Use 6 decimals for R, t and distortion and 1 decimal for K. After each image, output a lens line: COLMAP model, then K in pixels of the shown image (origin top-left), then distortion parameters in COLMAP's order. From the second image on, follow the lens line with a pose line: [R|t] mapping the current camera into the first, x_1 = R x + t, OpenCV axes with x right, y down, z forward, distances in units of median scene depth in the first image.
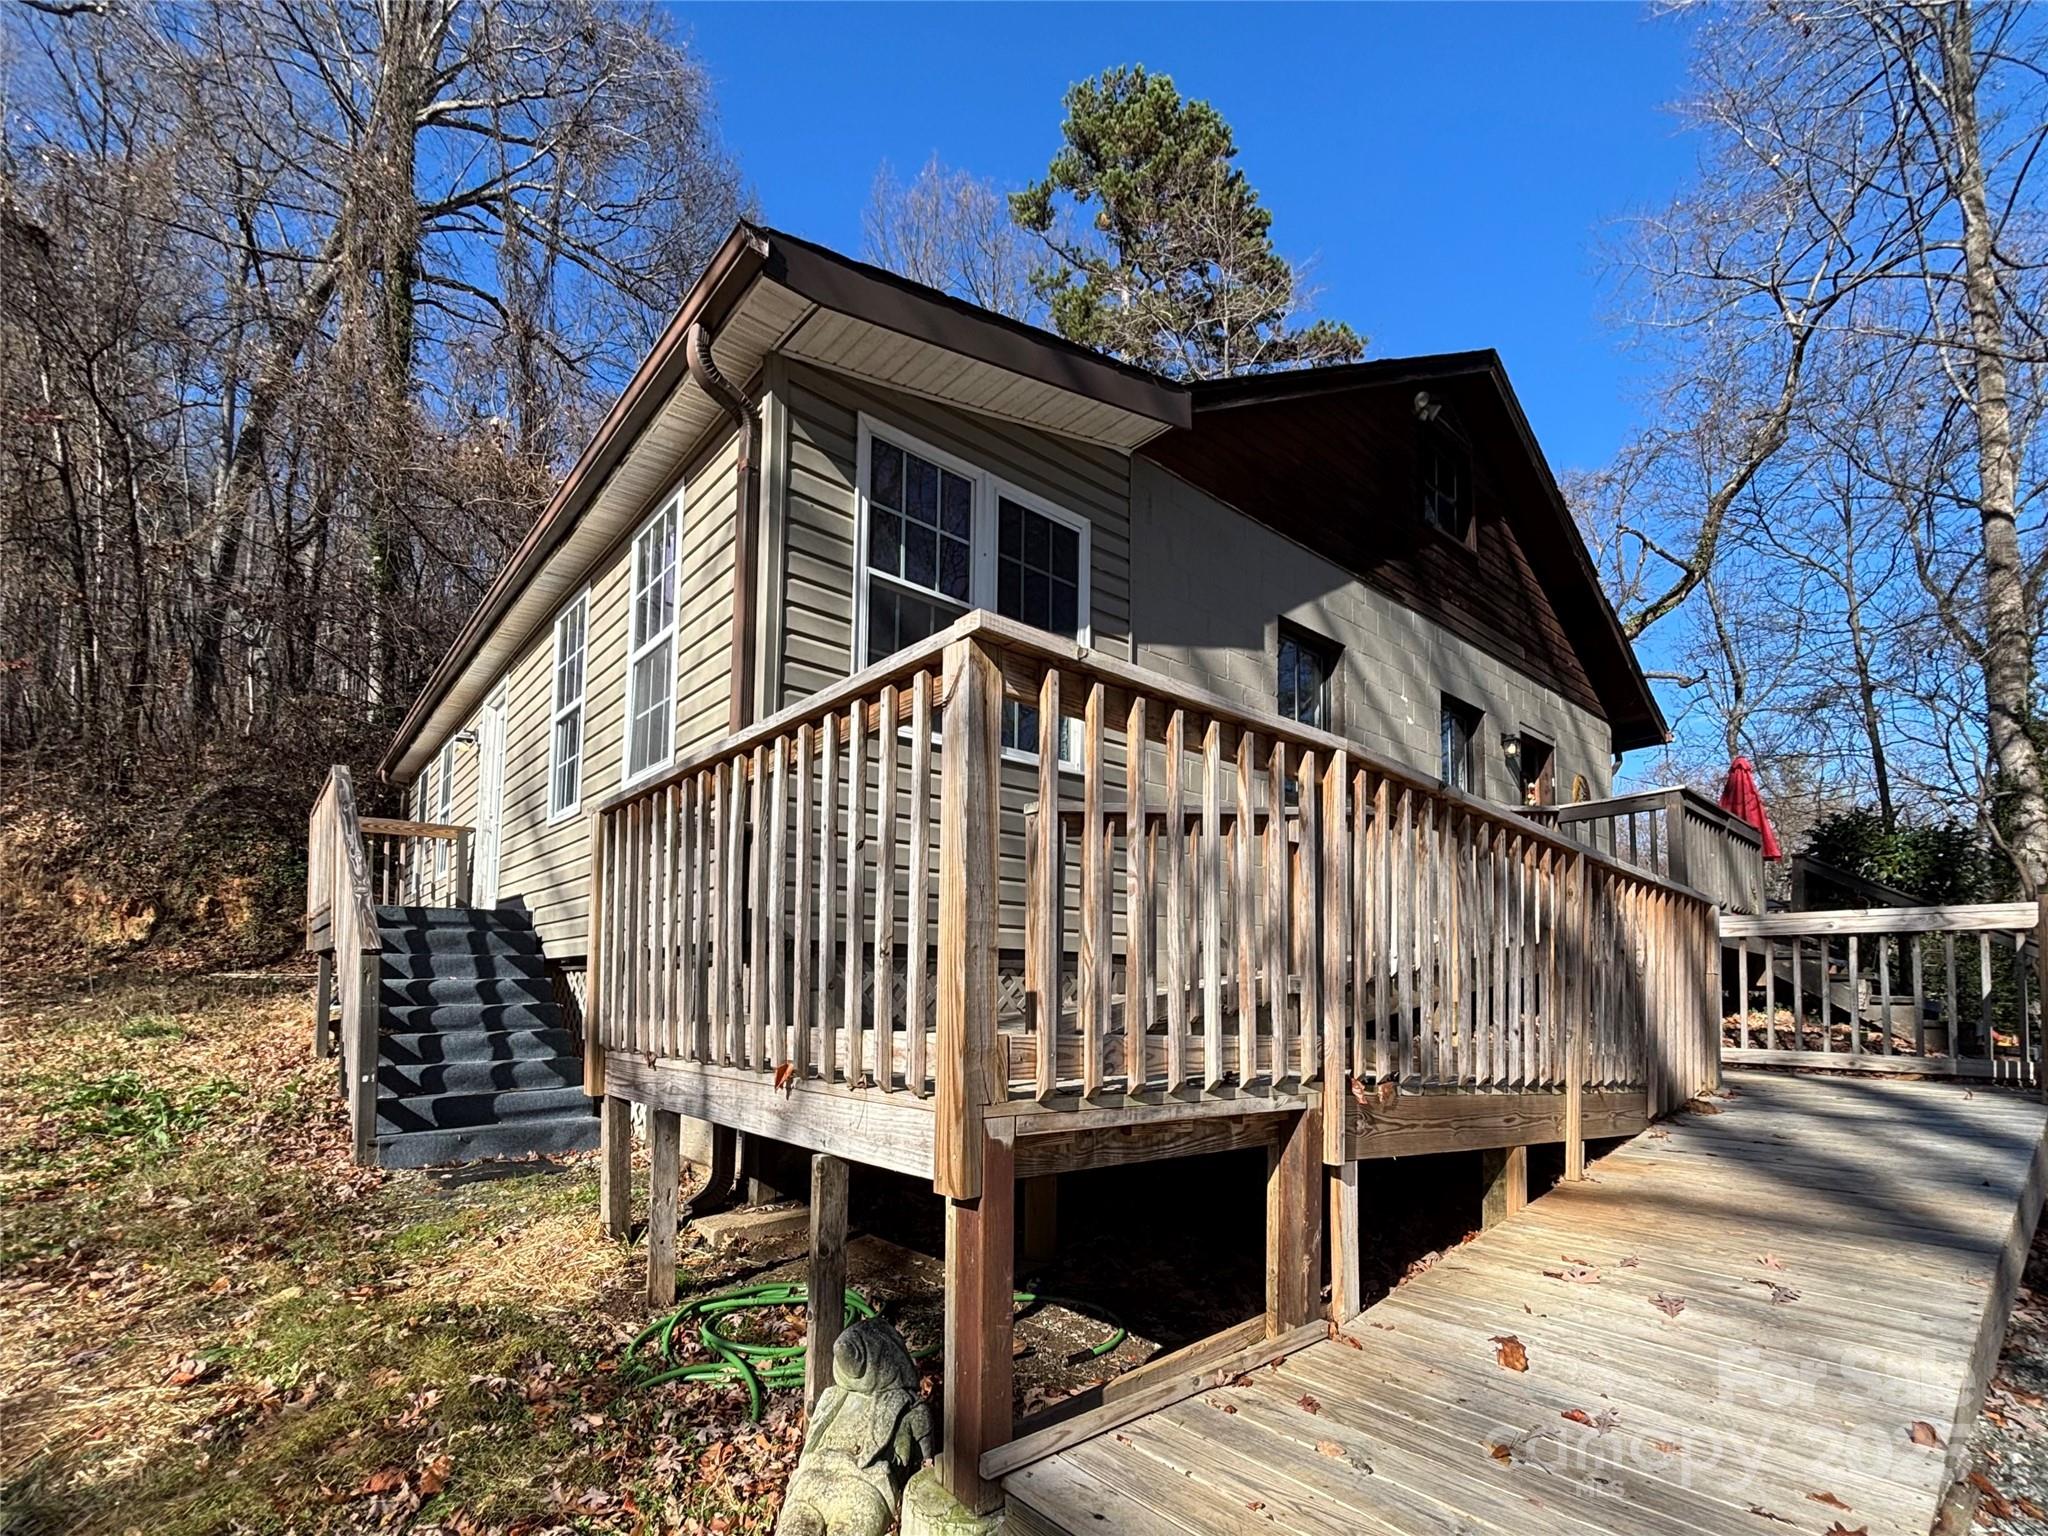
lens RADIAL K [[878.7, 0, 1024.0], [0, 878.7, 768.0], [0, 0, 1]] dist [0.003600, -0.000063]
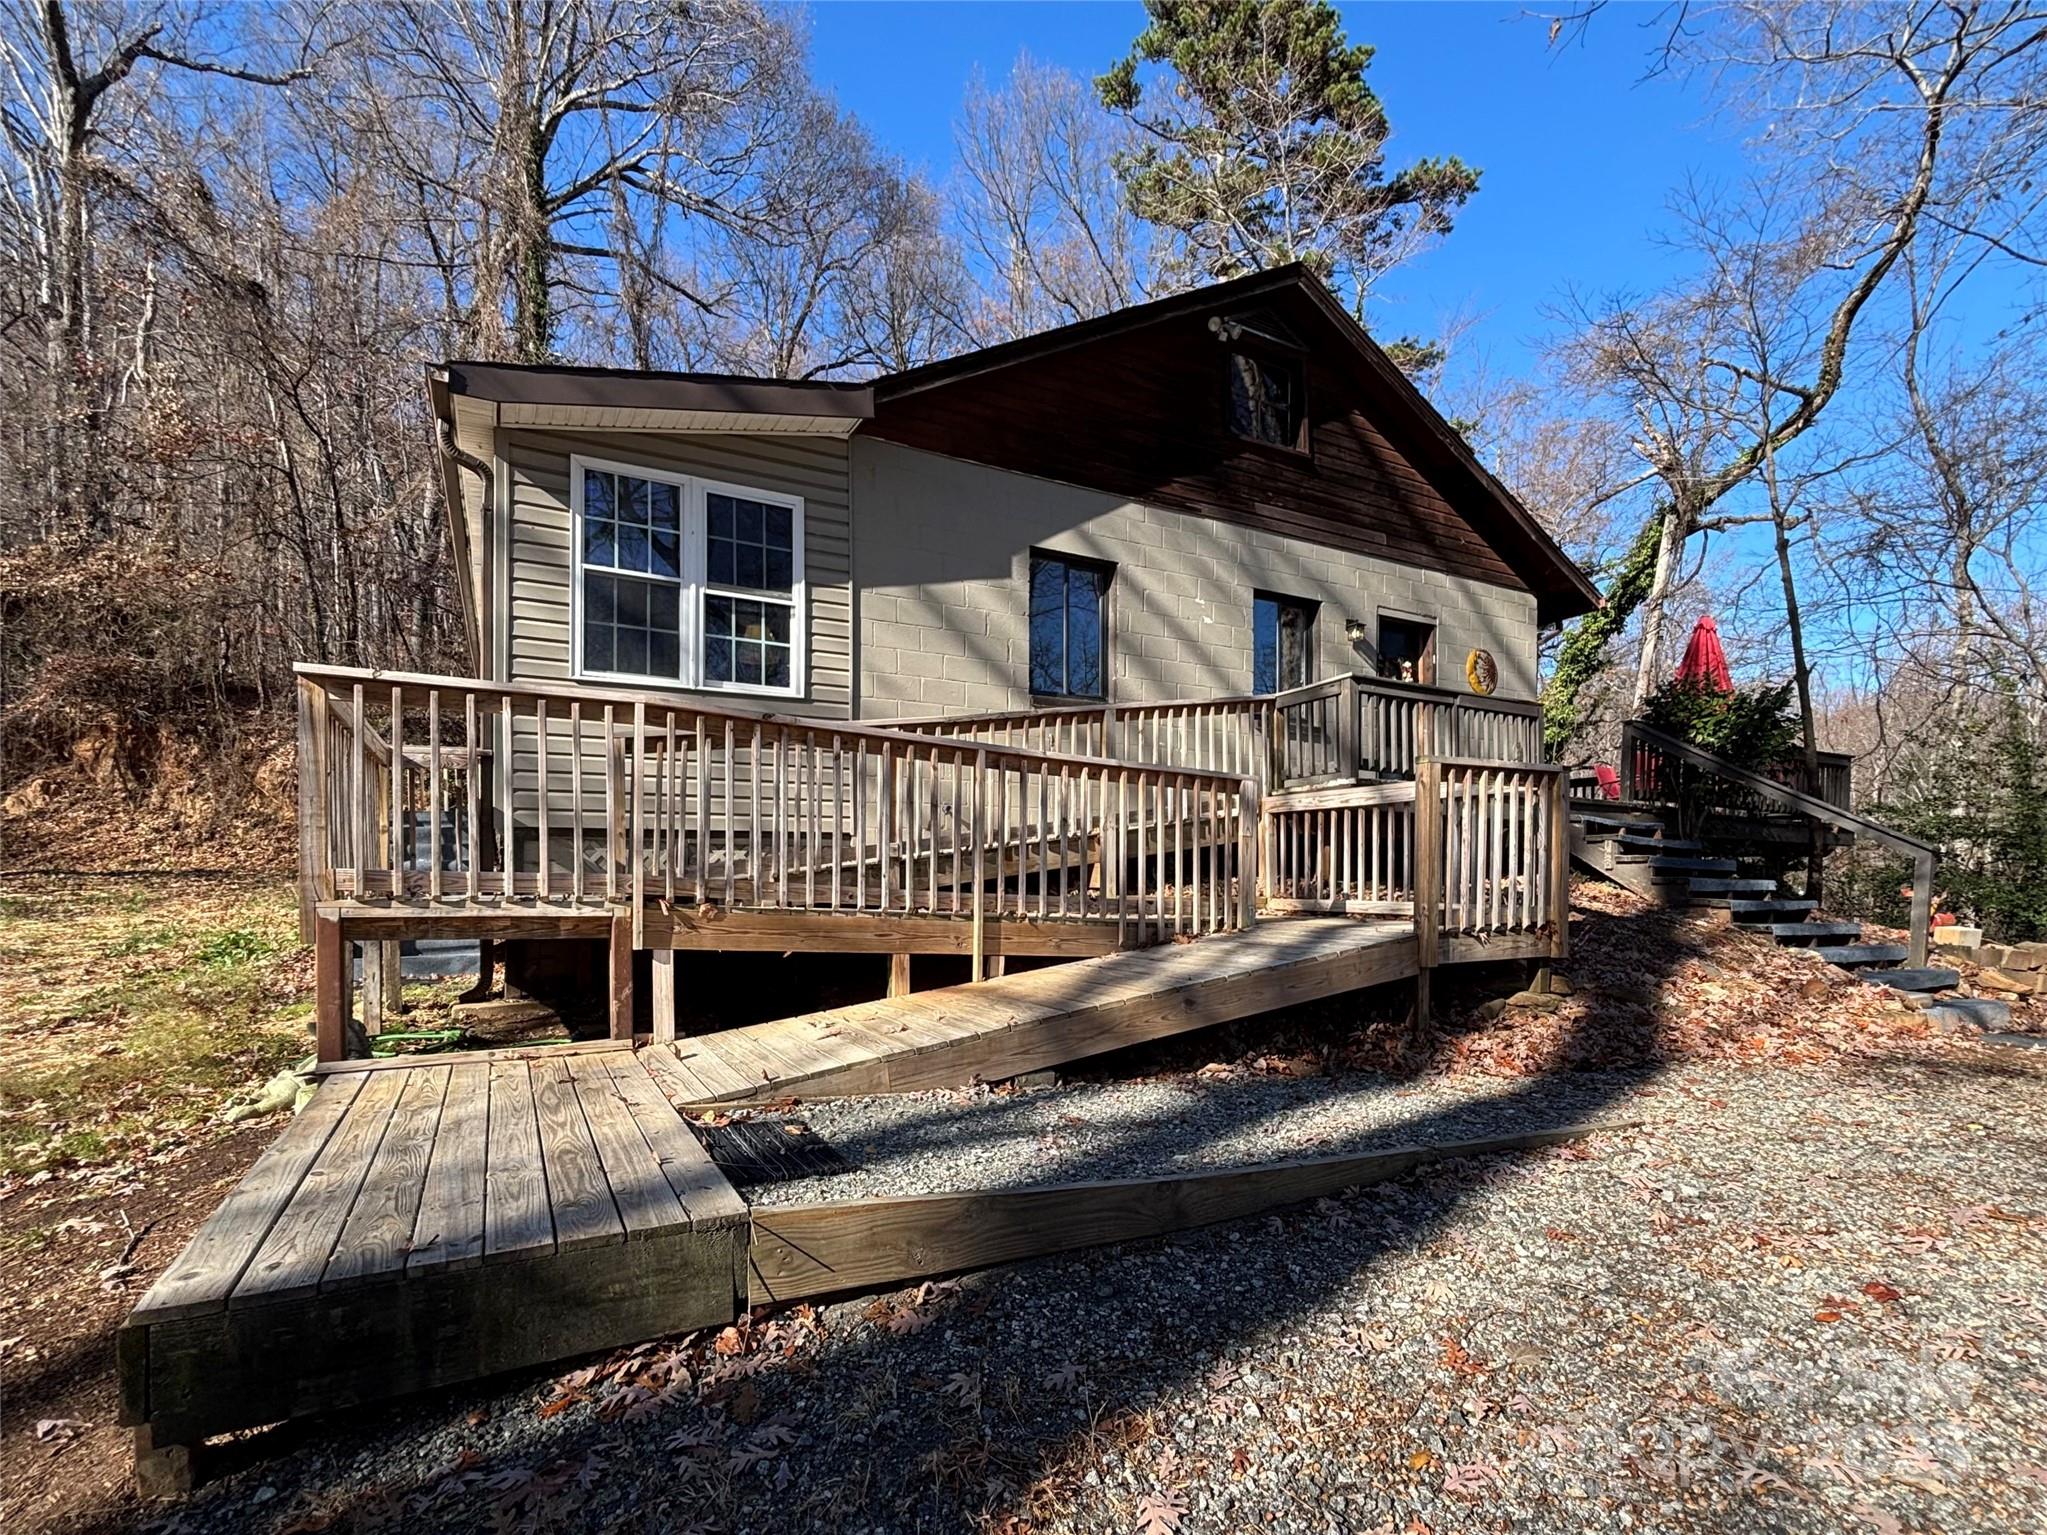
lens RADIAL K [[886.0, 0, 1023.7], [0, 886.0, 689.5], [0, 0, 1]] dist [-0.002613, -0.000349]
pose [[0.980574, -0.053096, -0.188829, 0.470438], [0.060096, 0.997694, 0.031536, -0.018222], [0.186719, -0.042272, 0.981504, -0.166599]]
